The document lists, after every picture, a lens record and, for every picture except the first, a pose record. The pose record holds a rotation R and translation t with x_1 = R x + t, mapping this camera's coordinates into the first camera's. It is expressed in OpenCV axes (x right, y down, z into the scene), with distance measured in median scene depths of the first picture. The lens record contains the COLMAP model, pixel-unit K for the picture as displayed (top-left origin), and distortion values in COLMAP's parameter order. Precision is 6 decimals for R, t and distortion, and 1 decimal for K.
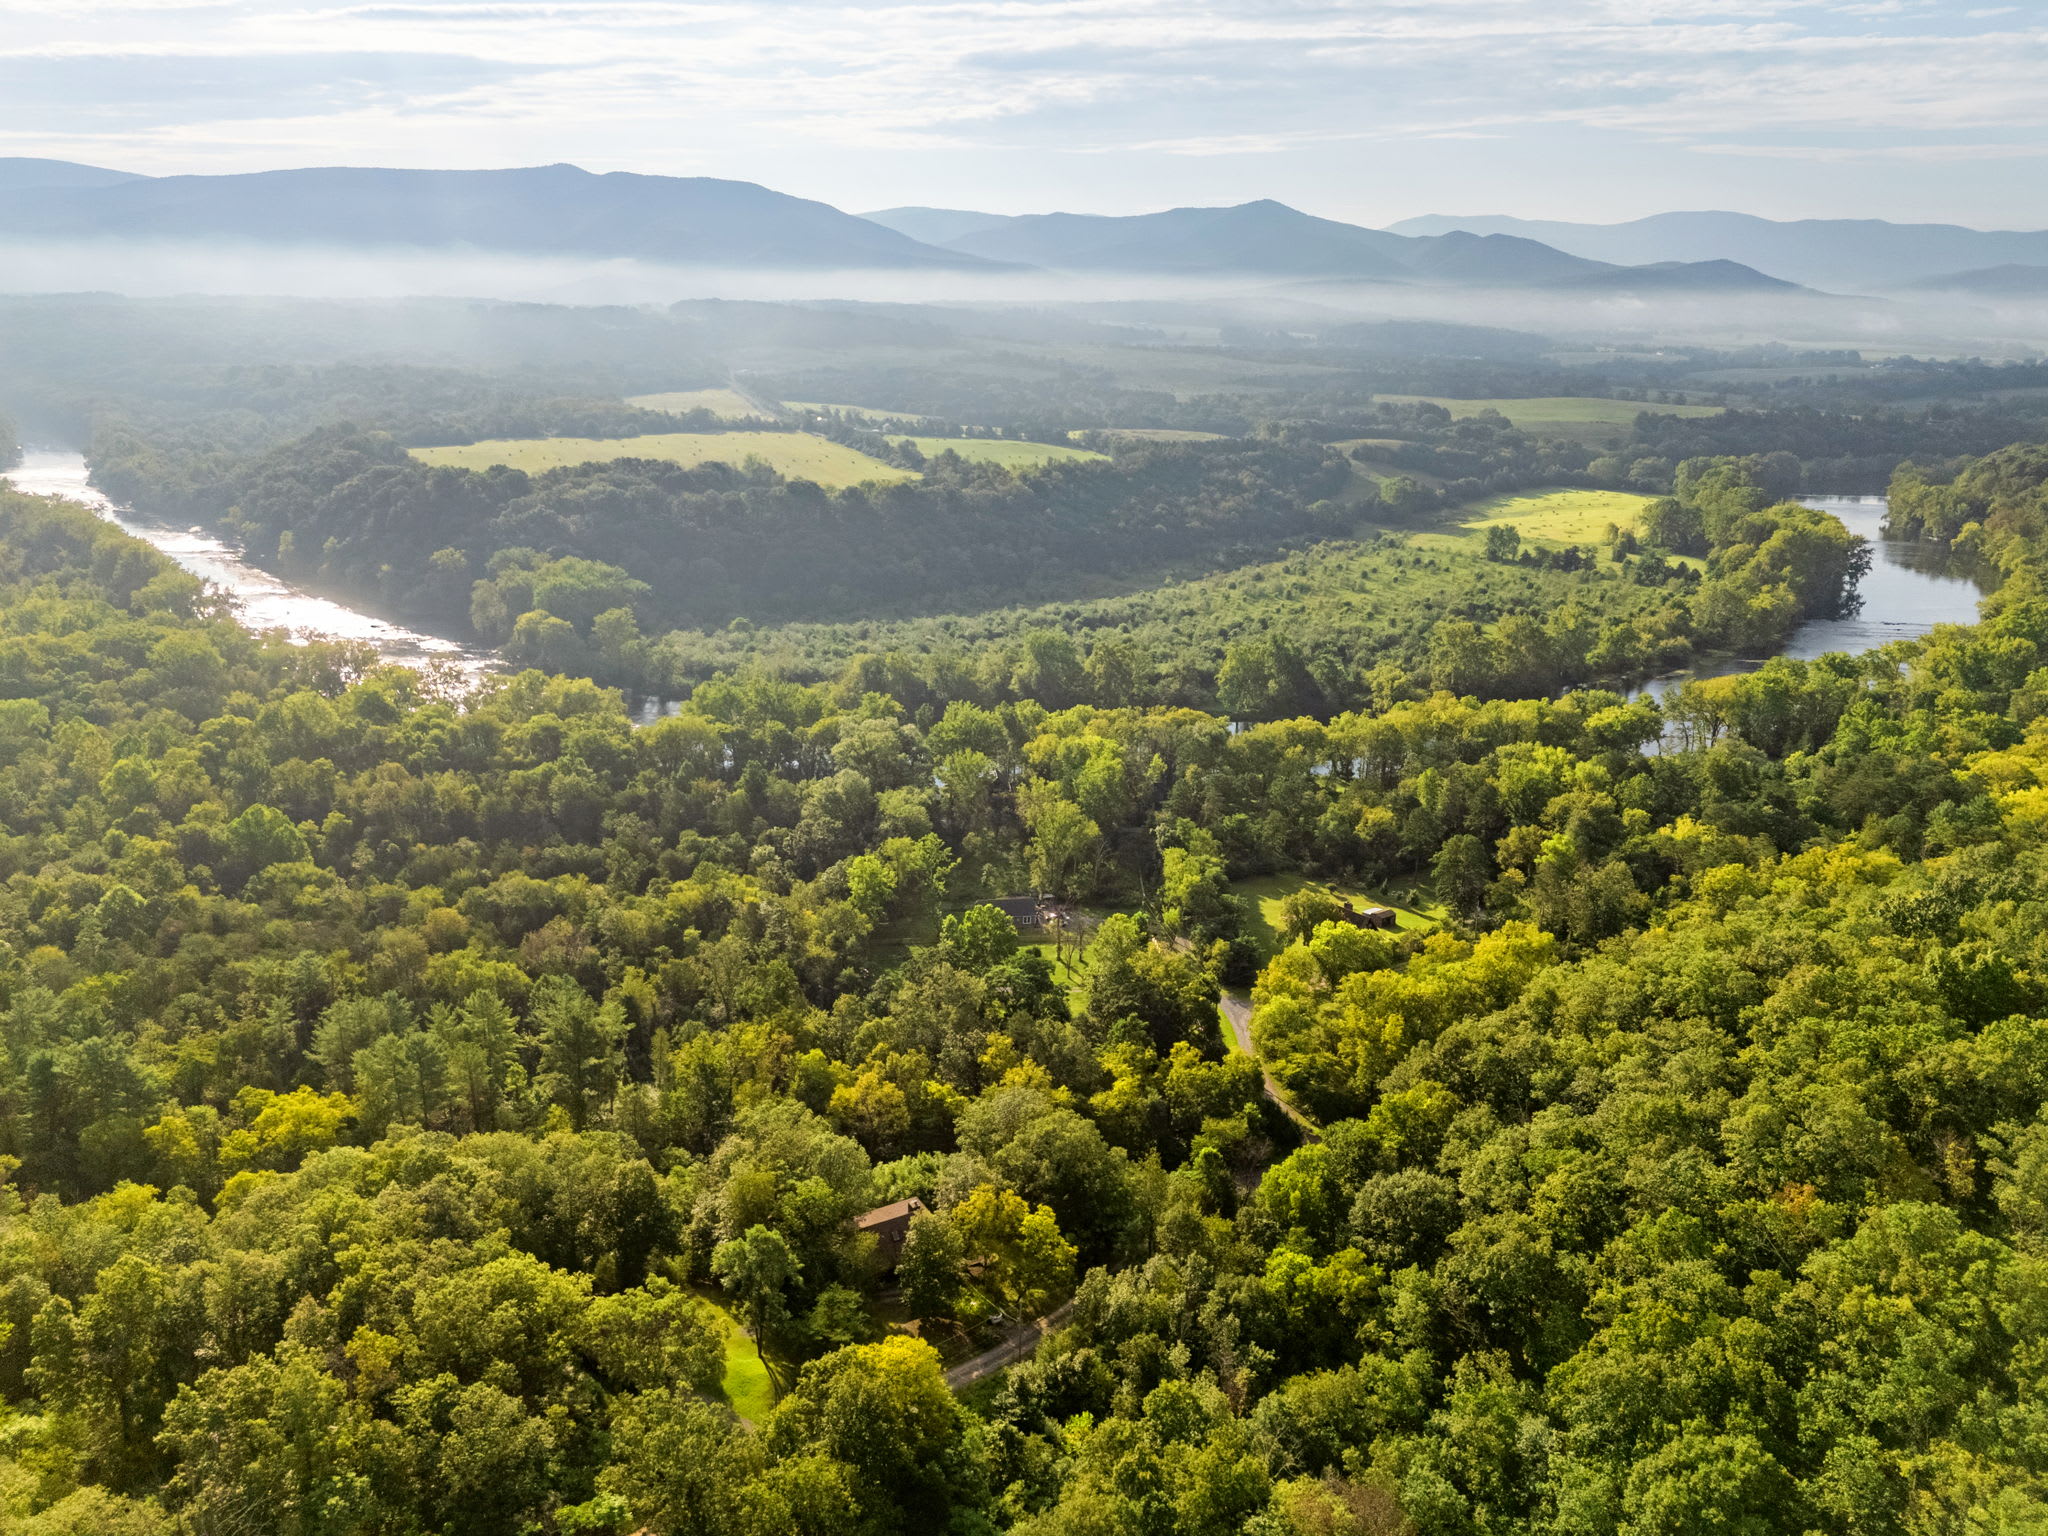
lens RADIAL K [[1475.9, 0, 1024.0], [0, 1475.9, 768.0], [0, 0, 1]] dist [0.070983, -0.066973]
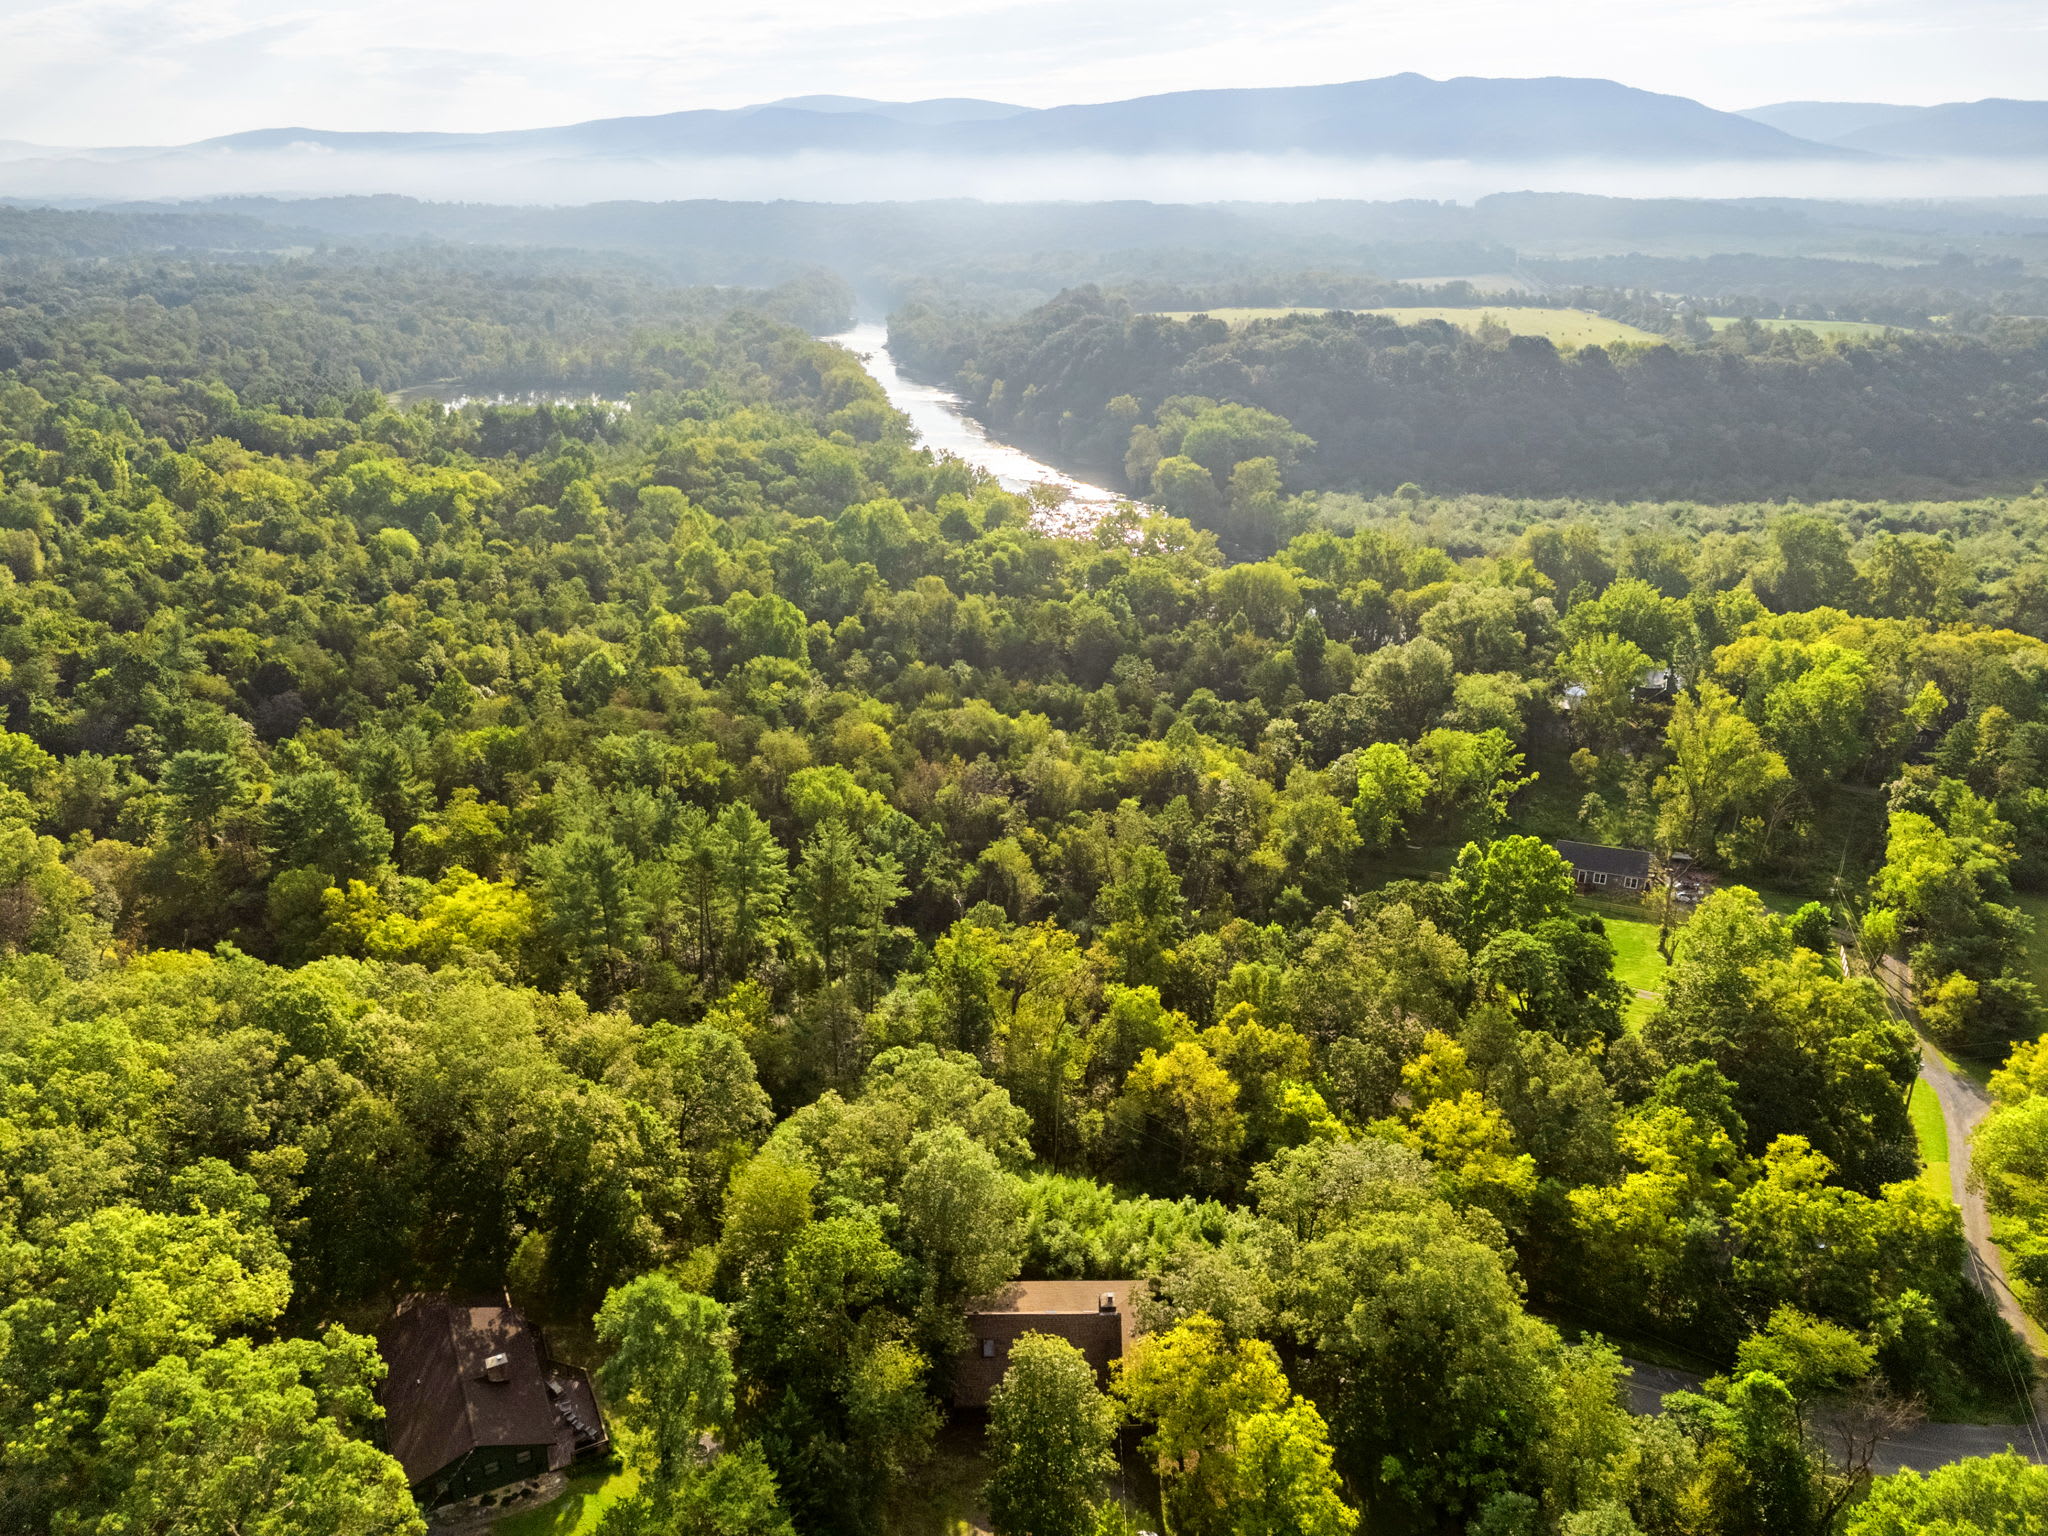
lens RADIAL K [[1475.9, 0, 1024.0], [0, 1475.9, 768.0], [0, 0, 1]] dist [0.070983, -0.066973]
pose [[0.871630, 0.160930, -0.462992, 0.059578], [-0.138019, 0.986928, 0.083208, 0.031072], [0.470331, -0.008625, 0.882448, 0.254811]]
